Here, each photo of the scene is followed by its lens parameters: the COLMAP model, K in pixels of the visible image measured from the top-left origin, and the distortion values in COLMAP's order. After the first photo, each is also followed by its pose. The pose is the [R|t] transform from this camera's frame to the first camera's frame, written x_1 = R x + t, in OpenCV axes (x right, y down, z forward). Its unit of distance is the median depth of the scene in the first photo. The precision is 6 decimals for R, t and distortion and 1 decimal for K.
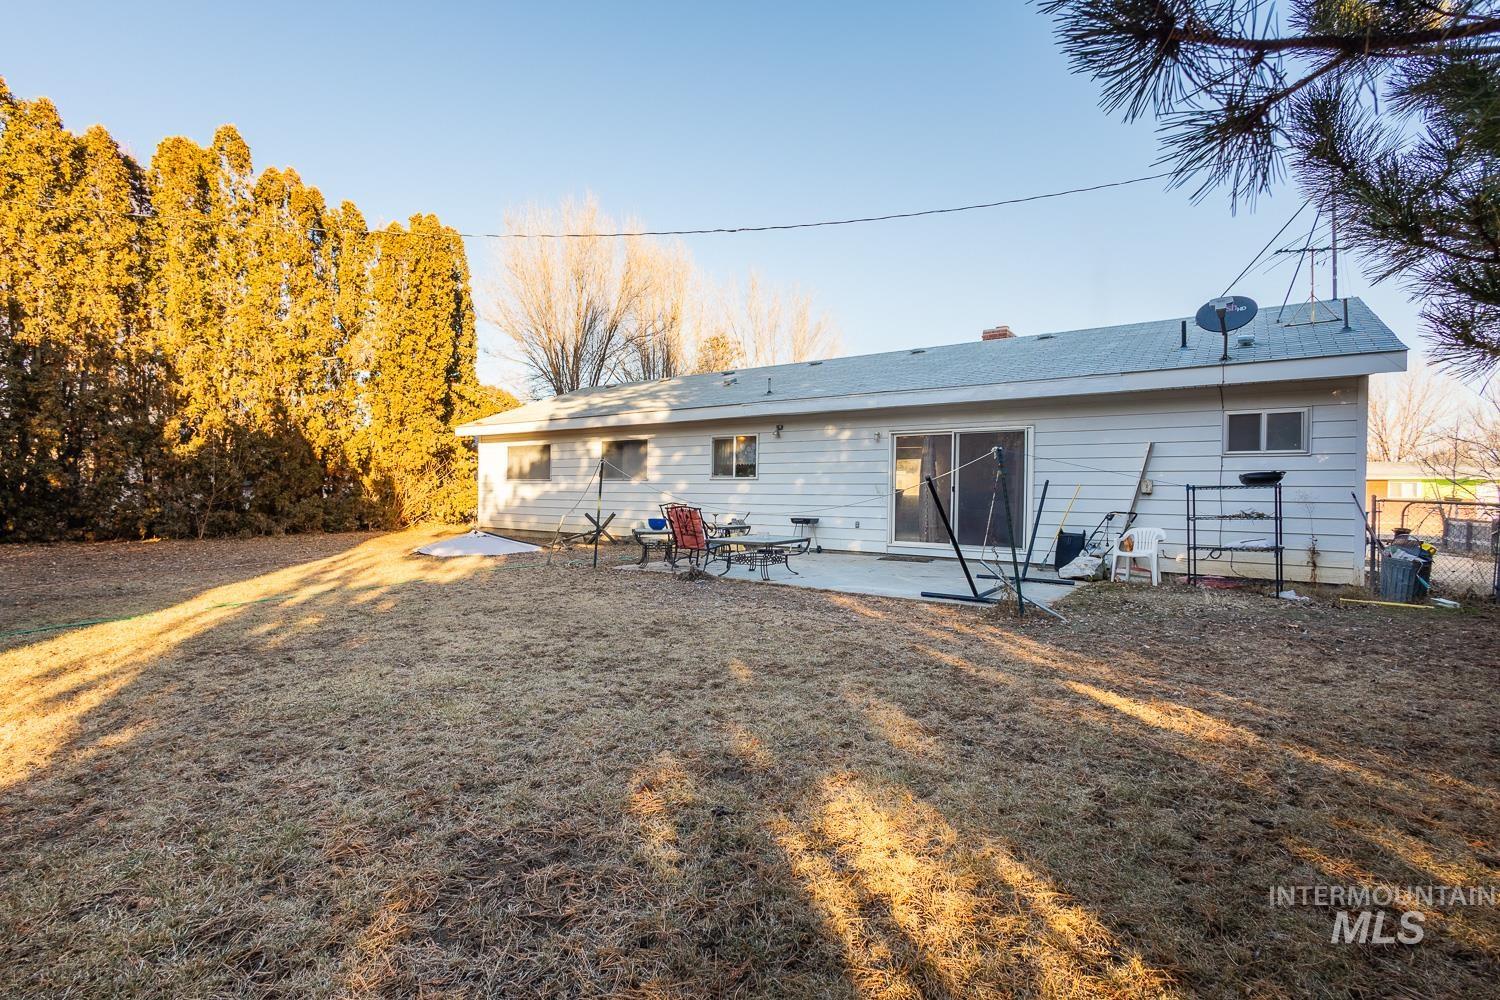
lens RADIAL K [[685.7, 0, 750.0], [0, 685.7, 500.0], [0, 0, 1]] dist [0.005314, -0.001422]
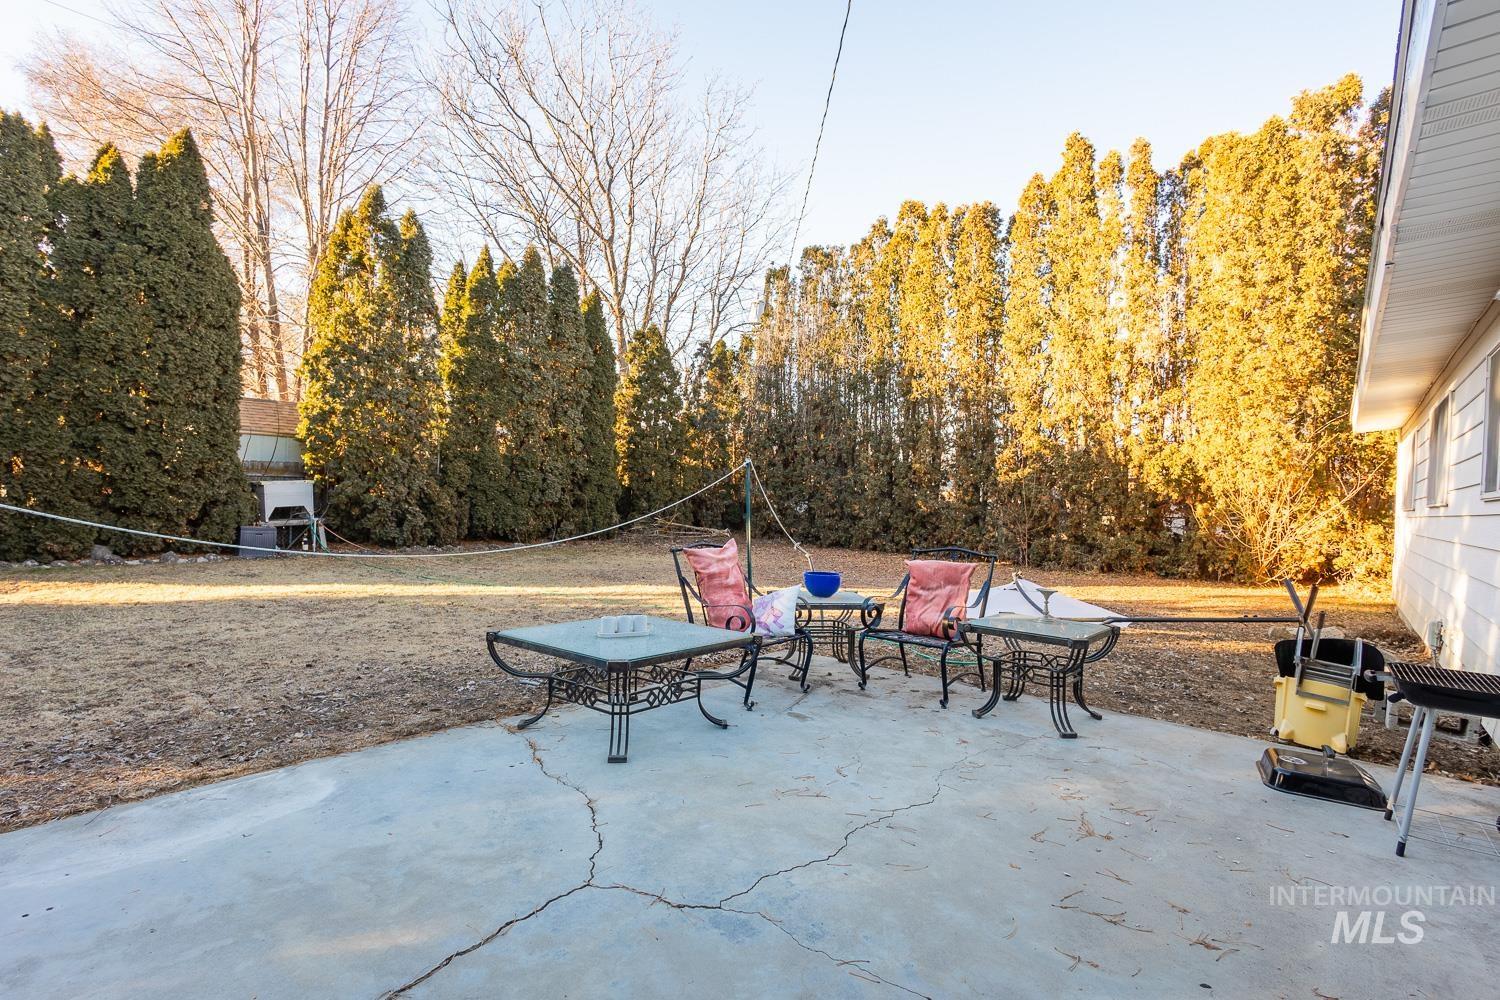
lens RADIAL K [[720.3, 0, 750.0], [0, 720.3, 500.0], [0, 0, 1]] dist [0.011928, -0.000359]
pose [[-0.067669, -0.013057, -0.997622, 0.265521], [-0.046094, 0.998888, -0.009947, -0.010571], [0.996642, 0.045311, -0.068196, 0.672532]]
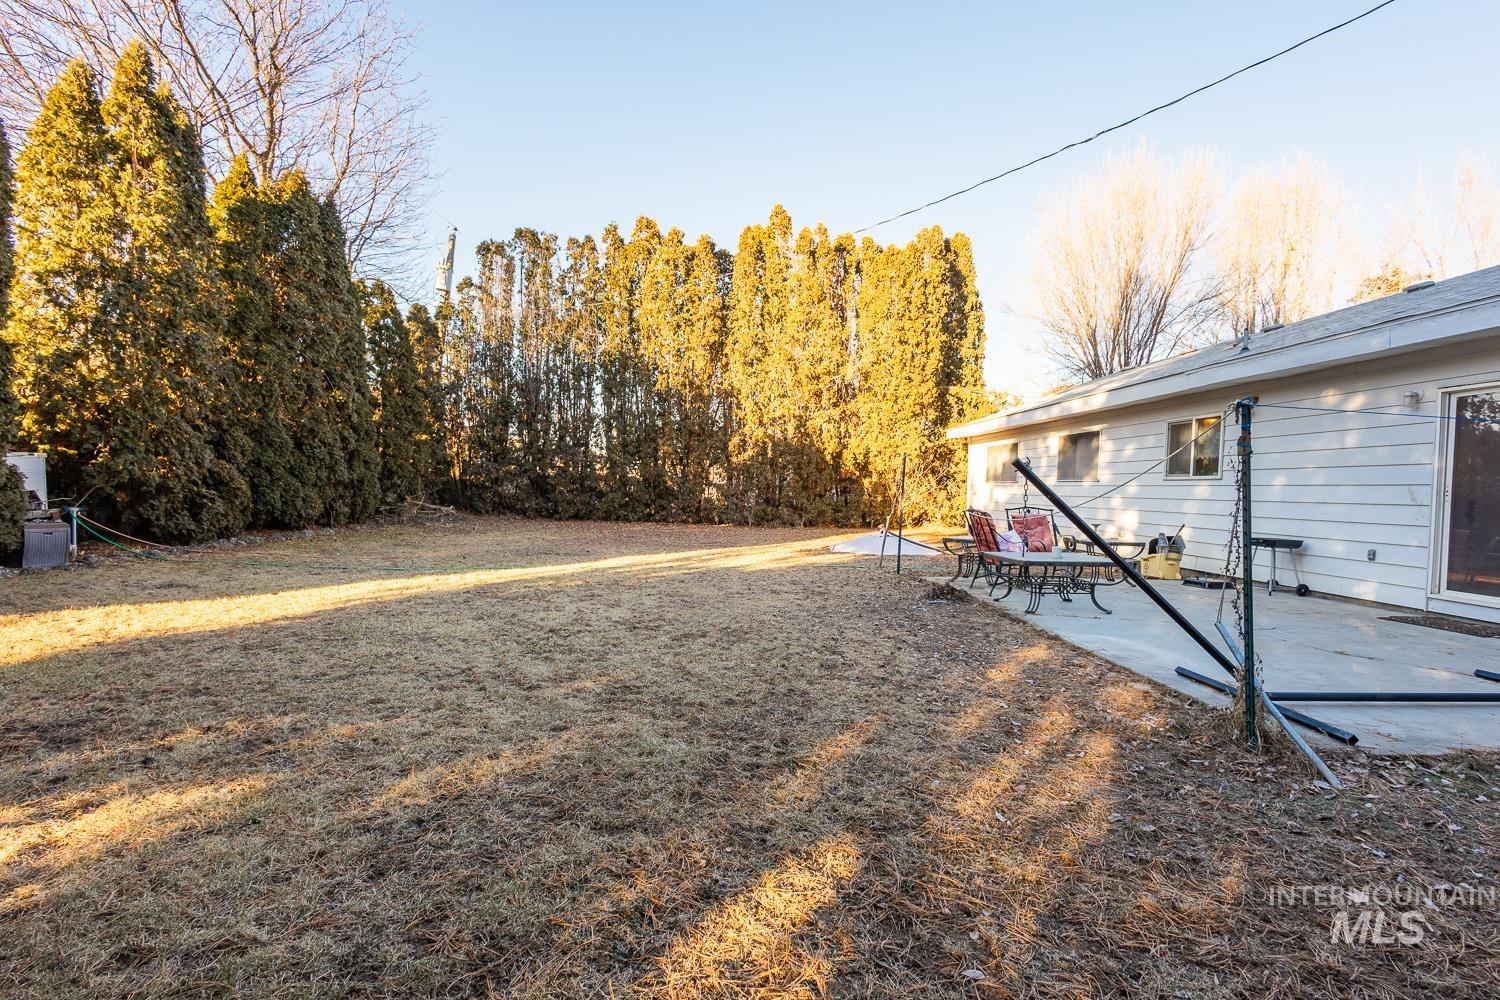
lens RADIAL K [[692.6, 0, 750.0], [0, 692.6, 500.0], [0, 0, 1]] dist [0.005787, -0.000316]
pose [[0.619280, 0.019697, -0.784923, 0.239047], [-0.028075, 0.999602, 0.002934, 0.002181], [0.784668, 0.020219, 0.619586, 0.180664]]
